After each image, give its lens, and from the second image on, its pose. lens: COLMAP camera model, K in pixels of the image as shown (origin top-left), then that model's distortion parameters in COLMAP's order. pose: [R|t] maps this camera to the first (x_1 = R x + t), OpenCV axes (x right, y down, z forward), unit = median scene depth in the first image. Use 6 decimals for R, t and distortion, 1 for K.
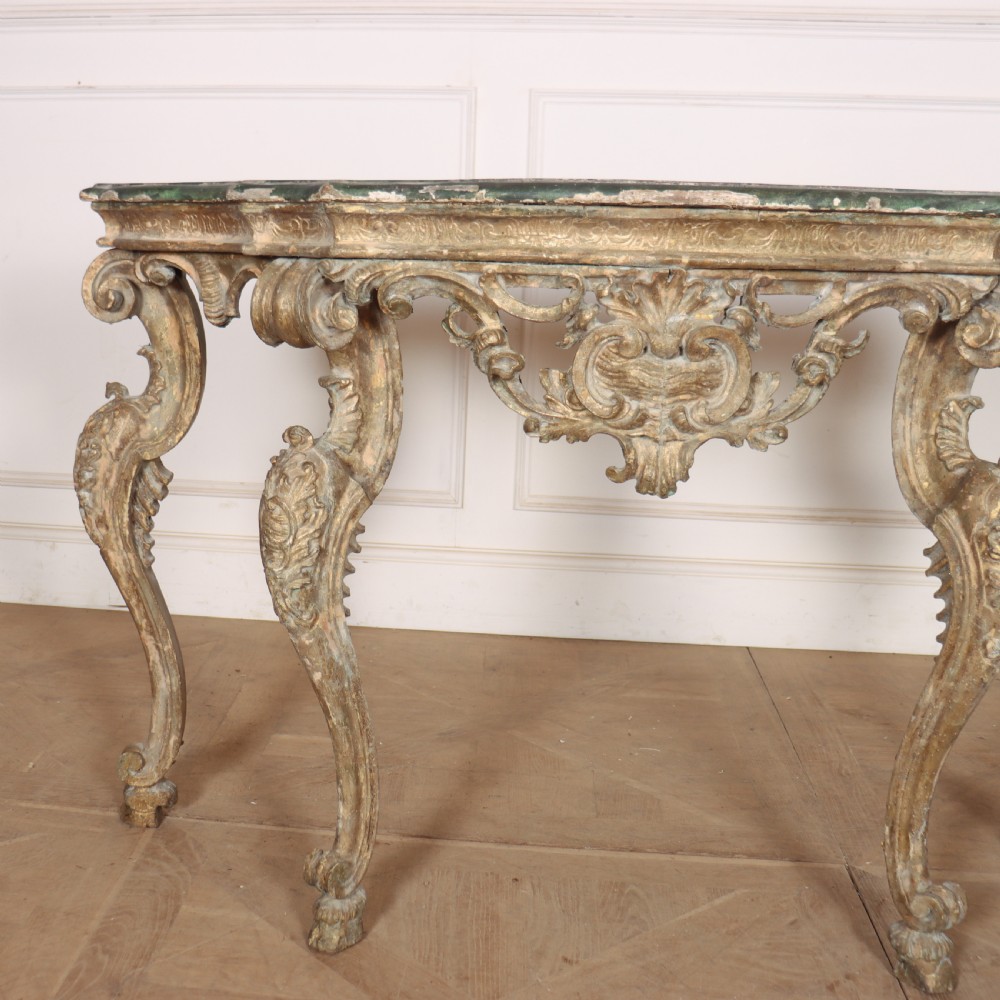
lens RADIAL K [[1365.1, 0, 316.4], [0, 1365.1, 465.9], [0, 0, 1]] dist [-0.184246, 0.164314]
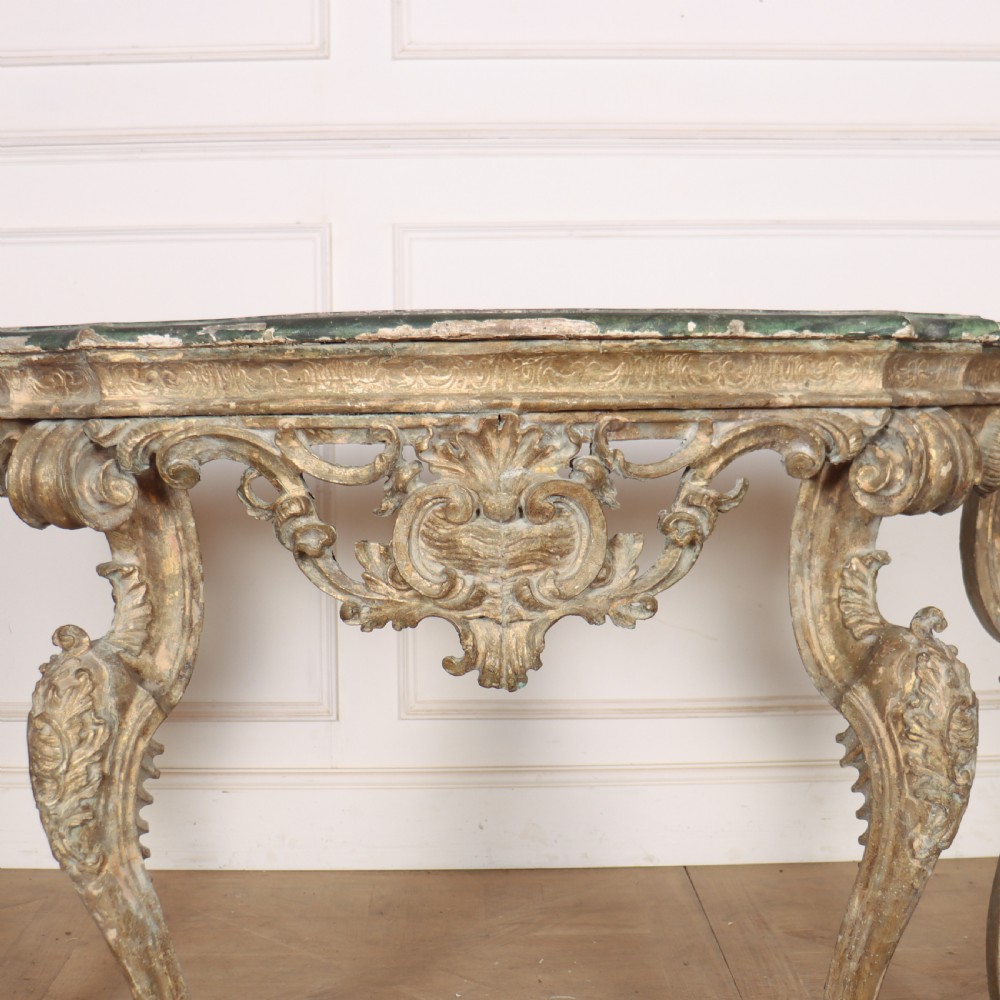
lens RADIAL K [[1588.0, 0, 469.2], [0, 1588.0, 512.9], [0, 0, 1]] dist [-0.185142, 0.160673]
pose [[0.987630, -0.036353, 0.152532, 0.087308], [0.052026, 0.993621, -0.100051, 0.010996], [-0.147921, 0.106749, 0.983221, 0.040791]]
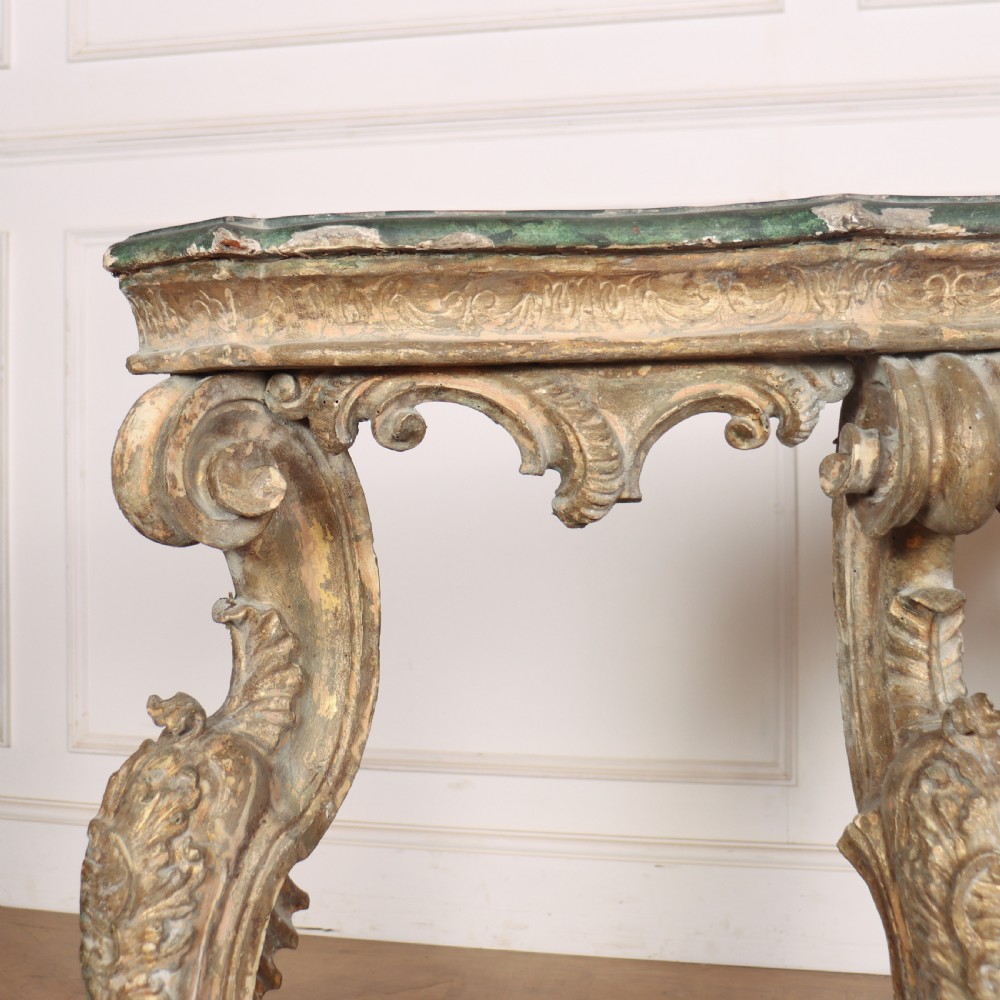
lens RADIAL K [[1593.2, 0, 279.0], [0, 1593.2, 377.5], [0, 0, 1]] dist [-0.174904, 0.169322]
pose [[0.991144, -0.028085, -0.129784, -0.094846], [-0.001993, 0.974122, -0.226016, 0.014413], [0.132773, 0.224273, 0.965439, 0.294989]]
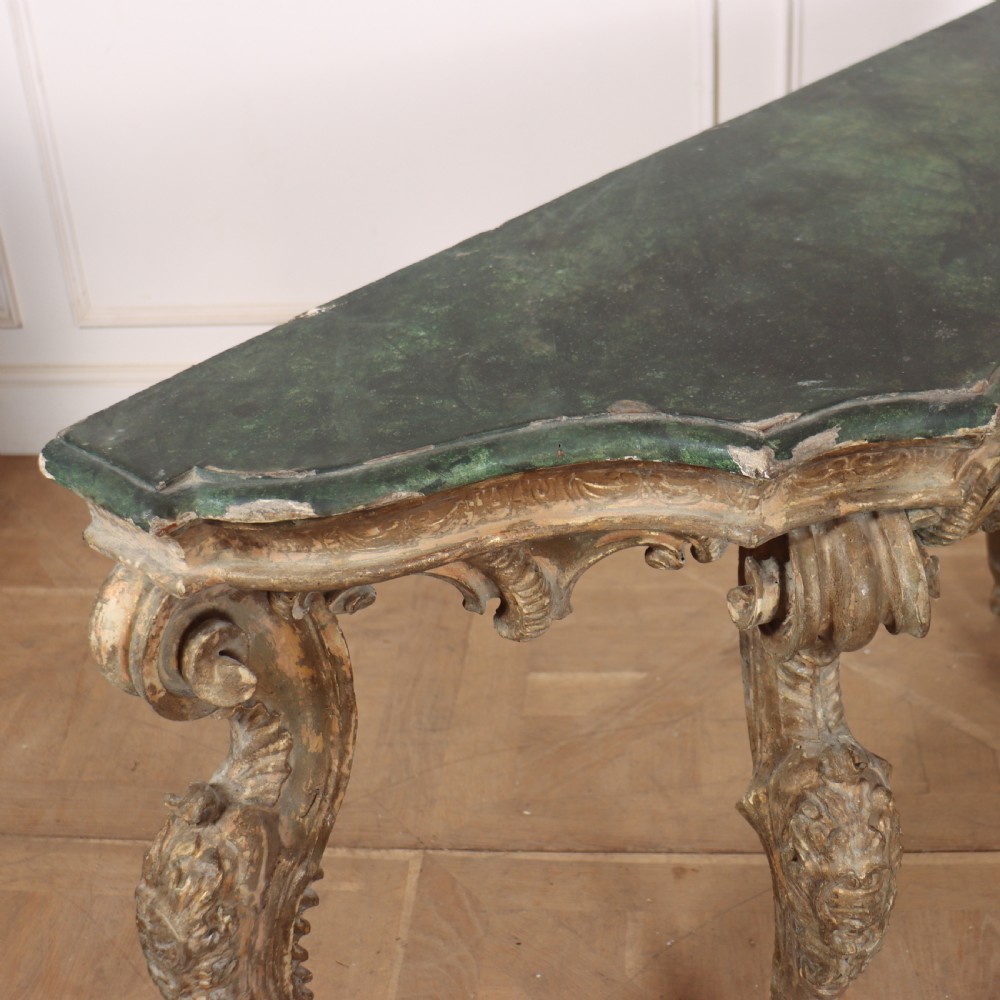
lens RADIAL K [[1410.2, 0, 582.8], [0, 1410.2, 407.6], [0, 0, 1]] dist [-0.179666, 0.130376]
pose [[0.993668, -0.093971, 0.061584, -0.060197], [0.071224, 0.950779, 0.301572, -0.361437], [-0.086892, -0.295276, 0.951453, 0.356900]]
